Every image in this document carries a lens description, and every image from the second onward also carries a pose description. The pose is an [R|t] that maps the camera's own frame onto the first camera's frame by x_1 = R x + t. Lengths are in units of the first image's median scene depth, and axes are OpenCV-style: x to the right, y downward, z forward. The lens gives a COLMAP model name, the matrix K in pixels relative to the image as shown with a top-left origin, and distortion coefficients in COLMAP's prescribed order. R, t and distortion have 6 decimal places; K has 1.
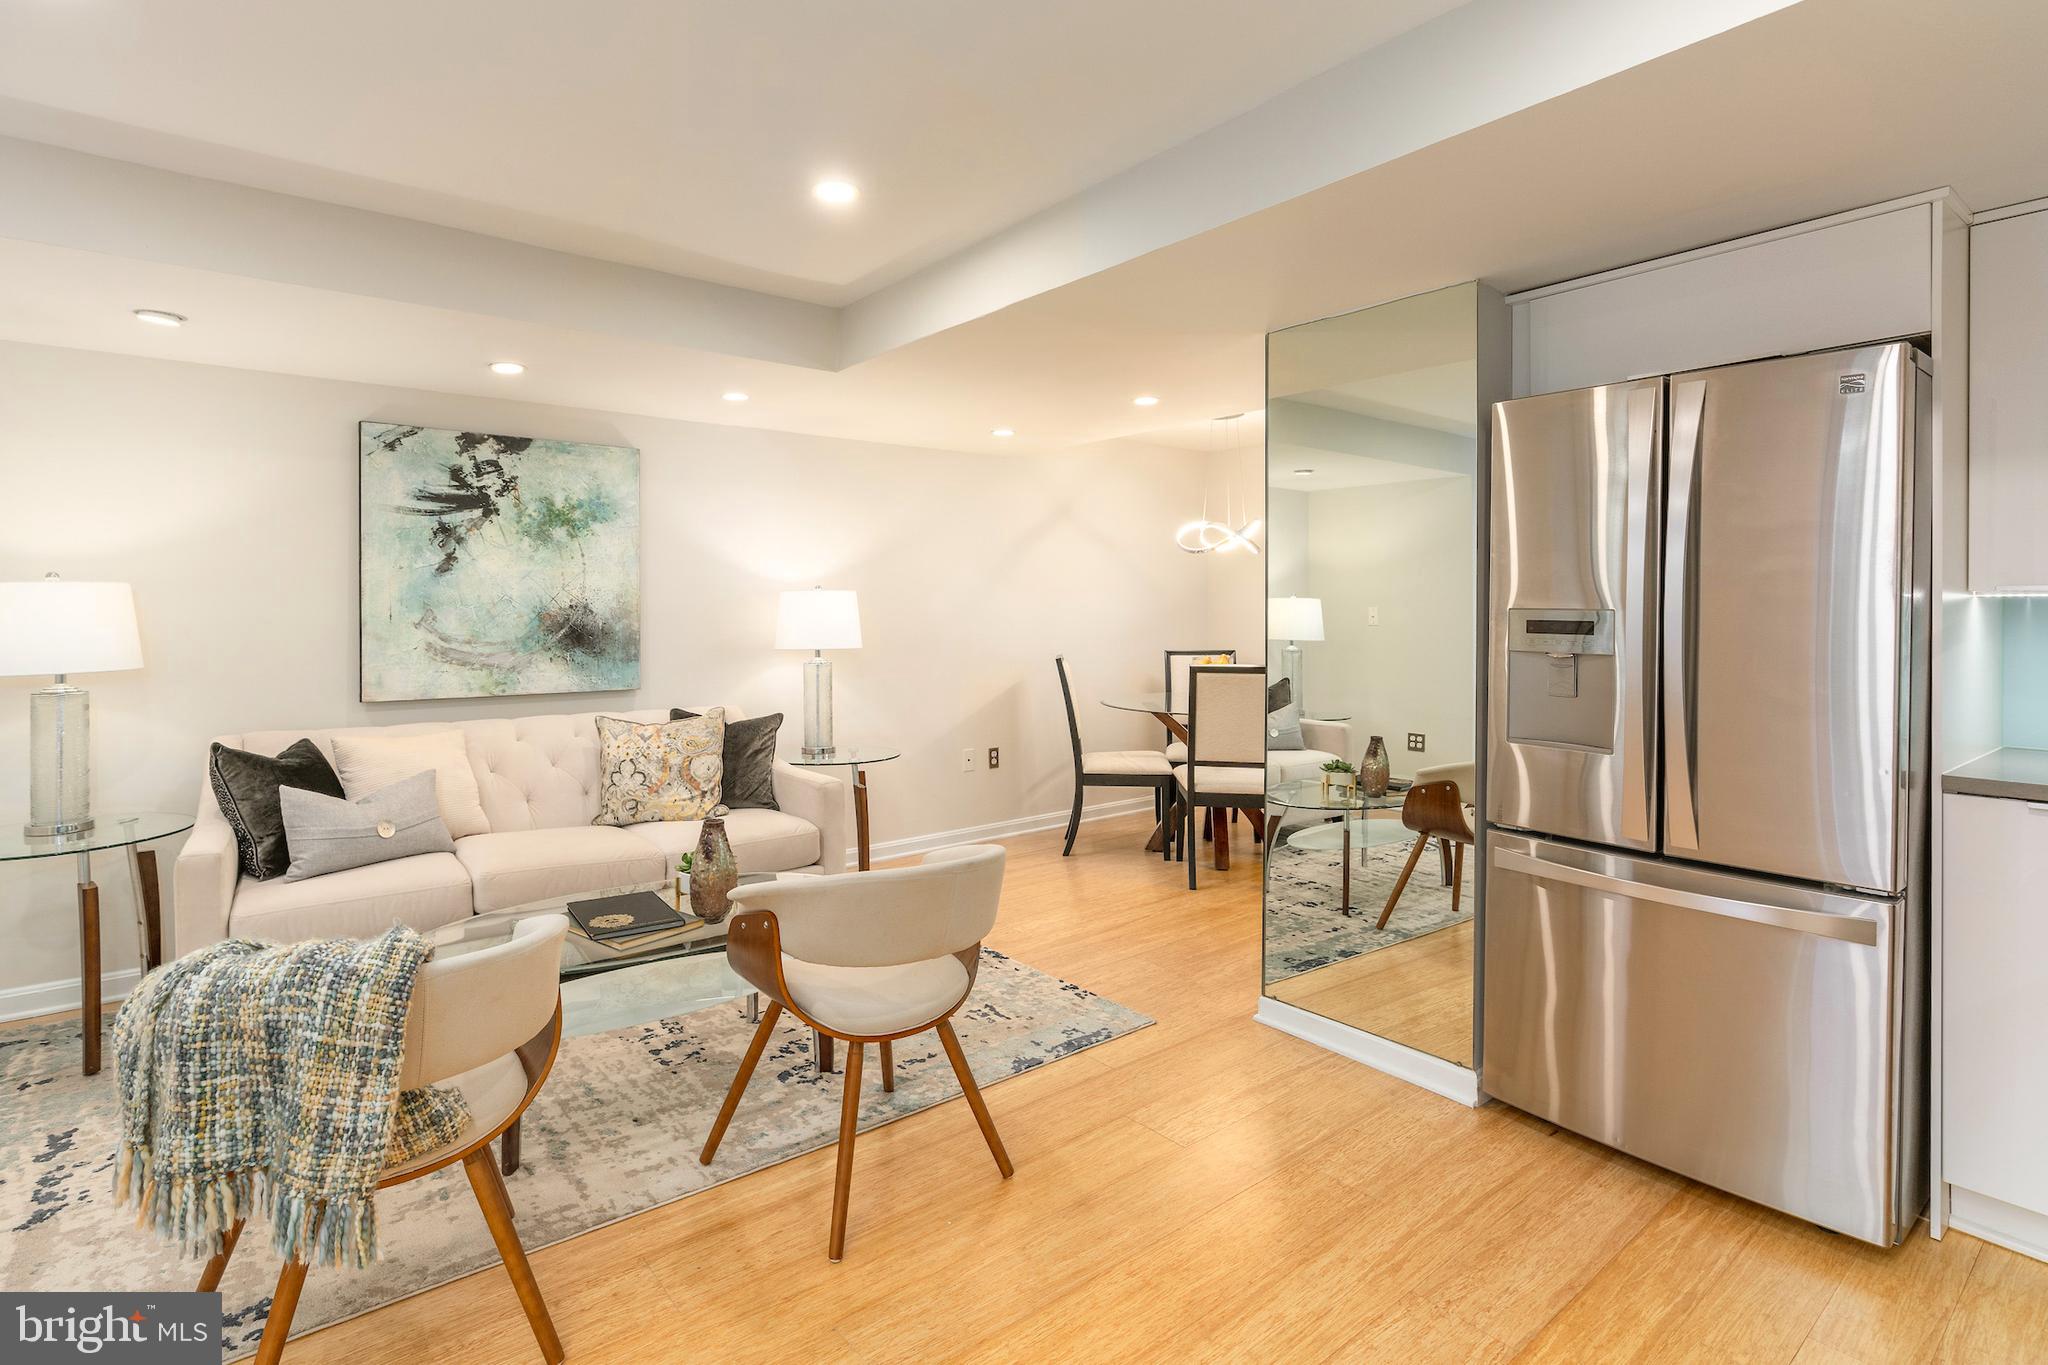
lens RADIAL K [[1007.2, 0, 968.1], [0, 1007.2, 612.0], [0, 0, 1]] dist [-0.003105, 0.001479]
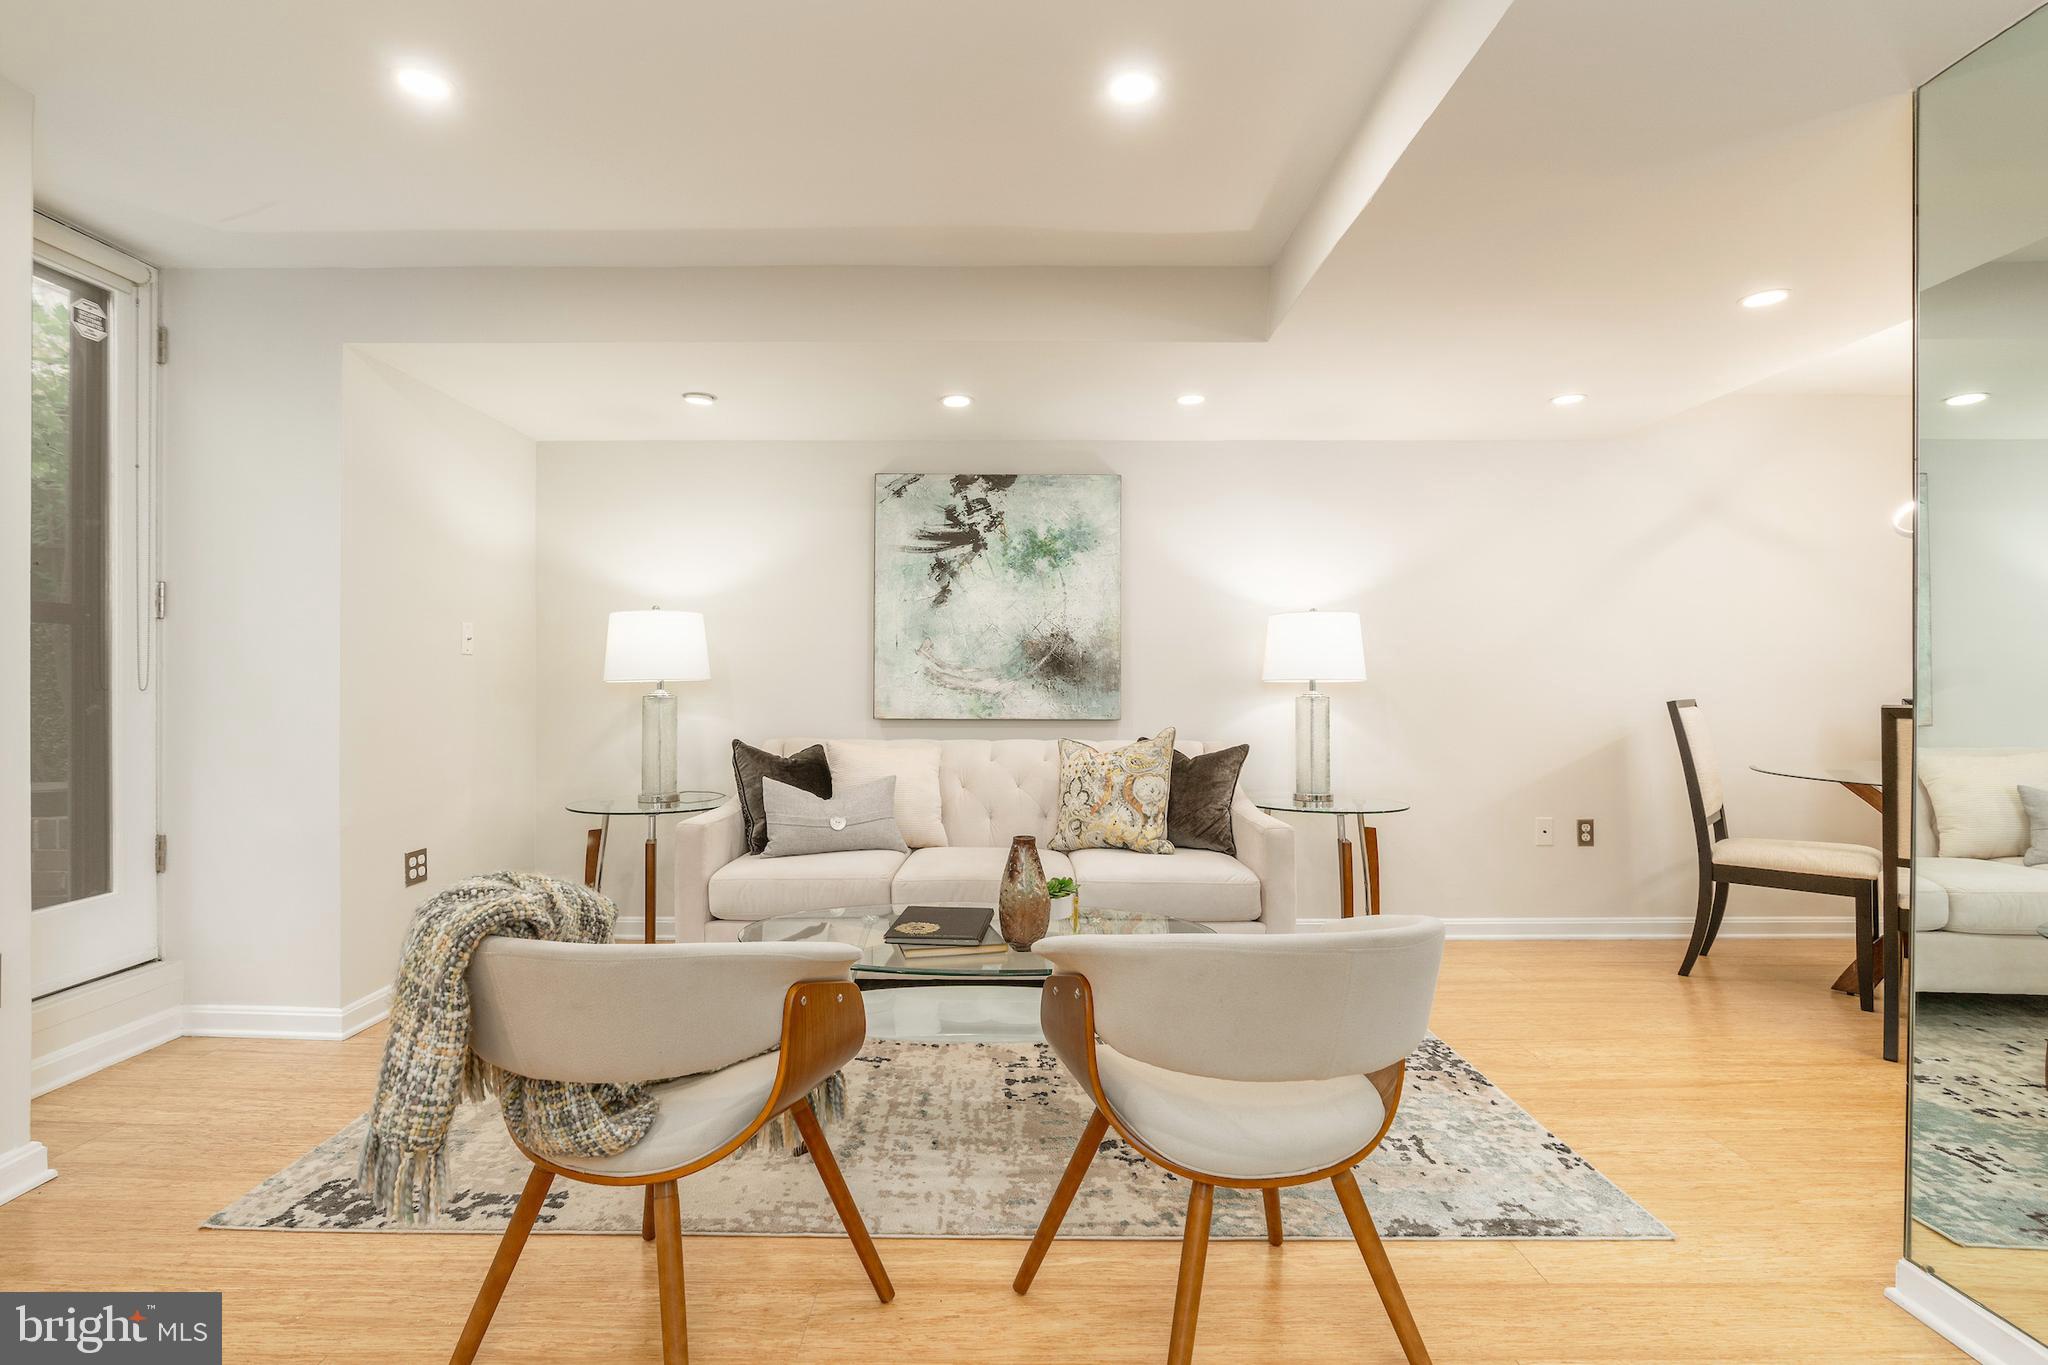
lens RADIAL K [[969.7, 0, 1008.5], [0, 969.7, 681.2], [0, 0, 1]] dist [0.000030, 0.000466]
pose [[0.791368, 0.000367, -0.611340, 0.183433], [-0.003997, 0.999982, -0.004573, 0.049035], [0.611327, 0.006062, 0.791355, 0.207366]]
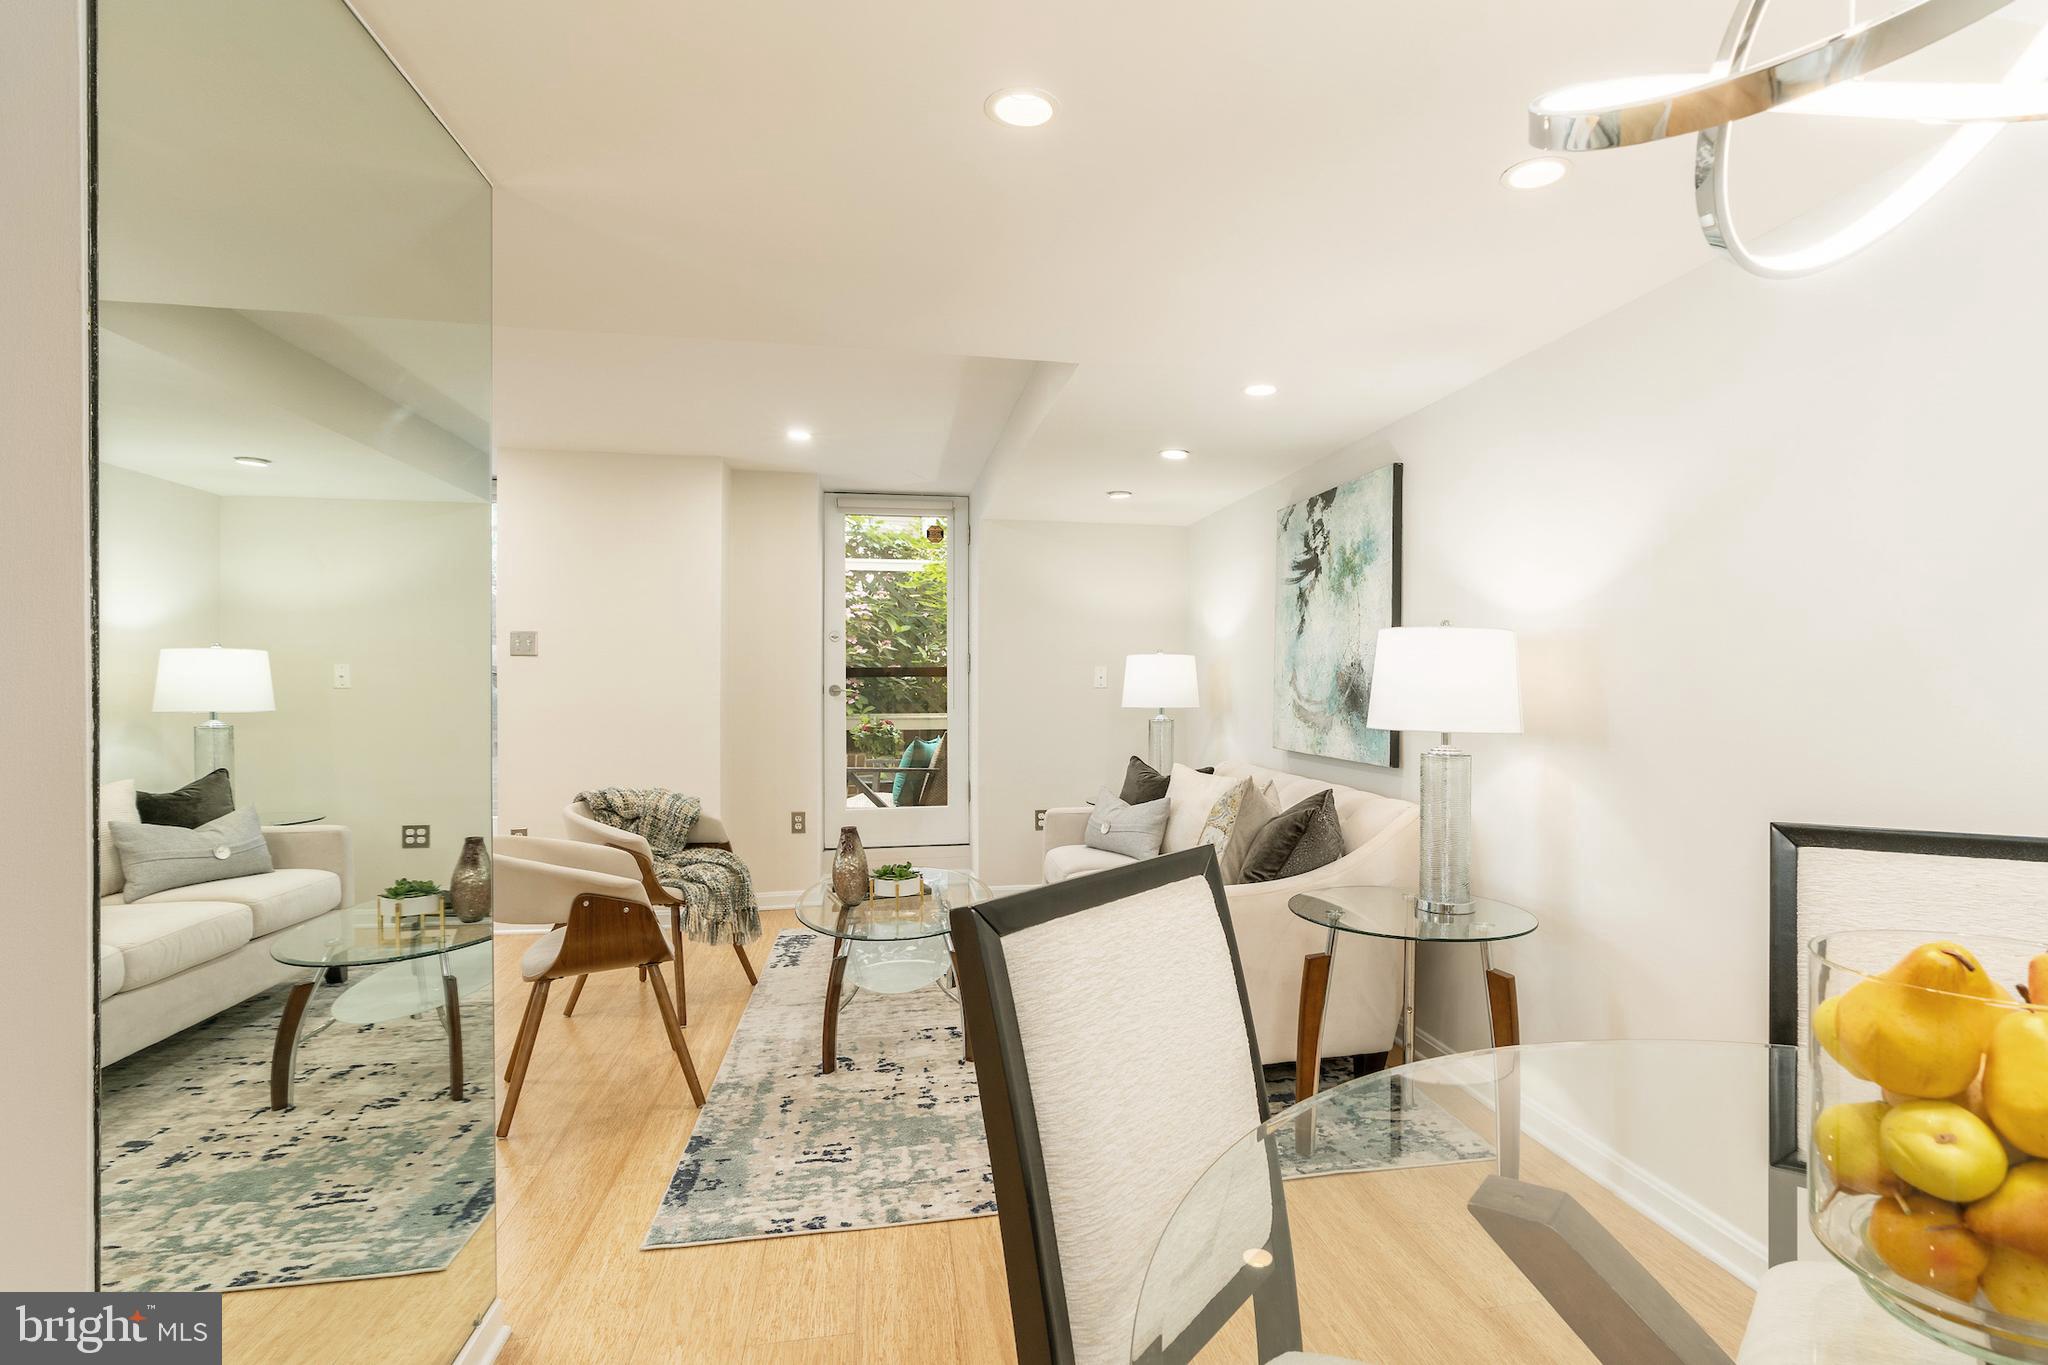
lens RADIAL K [[1037.4, 0, 1106.8], [0, 1037.4, 684.2], [0, 0, 1]] dist [0.000490, 0.000282]
pose [[-0.426474, 0.000956, -0.904499, 0.560404], [-0.004146, 0.999987, 0.003012, 0.010903], [0.904490, 0.005035, -0.426465, 1.273381]]
